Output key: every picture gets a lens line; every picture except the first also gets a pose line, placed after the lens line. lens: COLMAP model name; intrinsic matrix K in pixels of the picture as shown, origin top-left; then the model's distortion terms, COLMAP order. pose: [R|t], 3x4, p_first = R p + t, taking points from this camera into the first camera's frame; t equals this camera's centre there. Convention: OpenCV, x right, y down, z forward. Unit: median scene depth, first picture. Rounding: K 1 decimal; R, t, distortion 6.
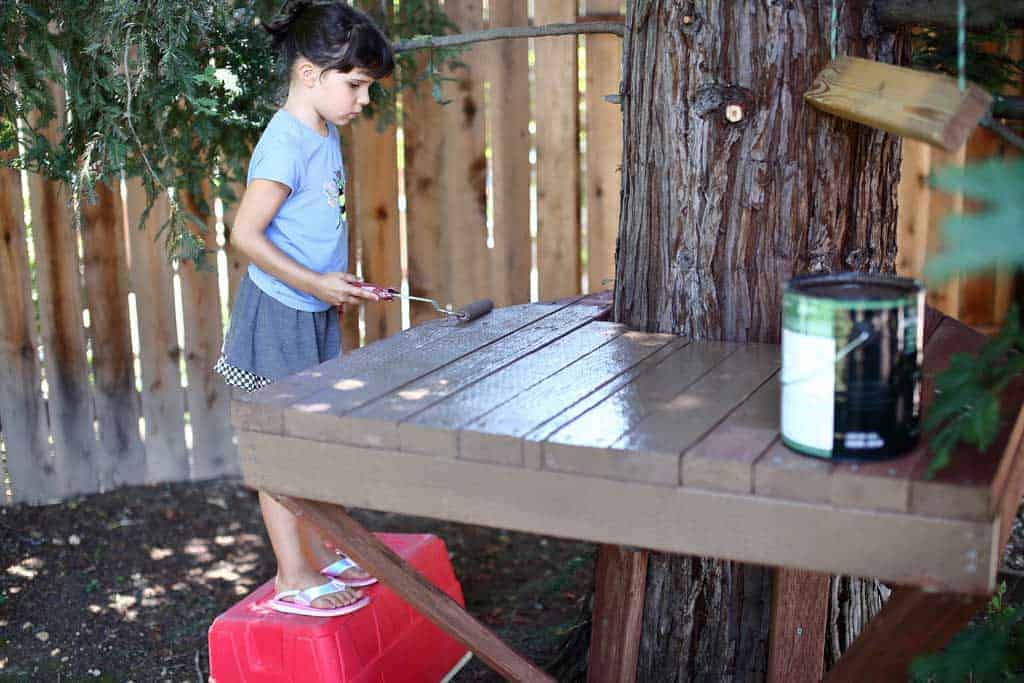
lens RADIAL K [[1408.1, 0, 512.0], [0, 1408.1, 341.5], [0, 0, 1]] dist [-0.090609, 0.056087]
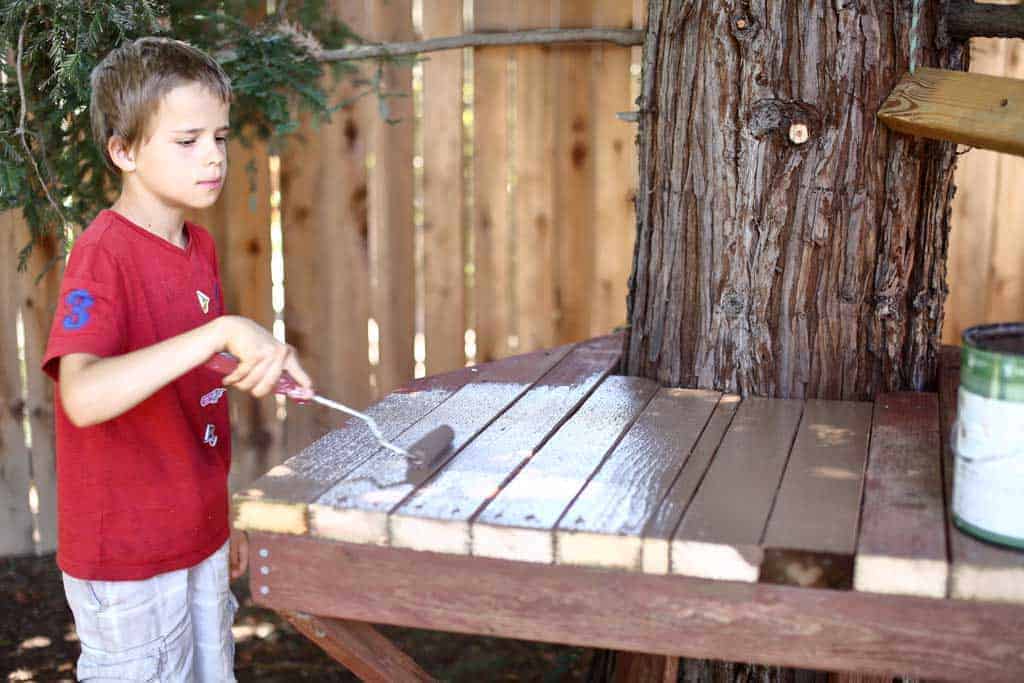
lens RADIAL K [[1408.1, 0, 512.0], [0, 1408.1, 341.5], [0, 0, 1]] dist [-0.090609, 0.056087]
pose [[0.986131, -0.015787, 0.165214, -0.154704], [0.019135, 0.999642, -0.018693, -0.022367], [-0.164860, 0.021595, 0.986081, 0.182194]]
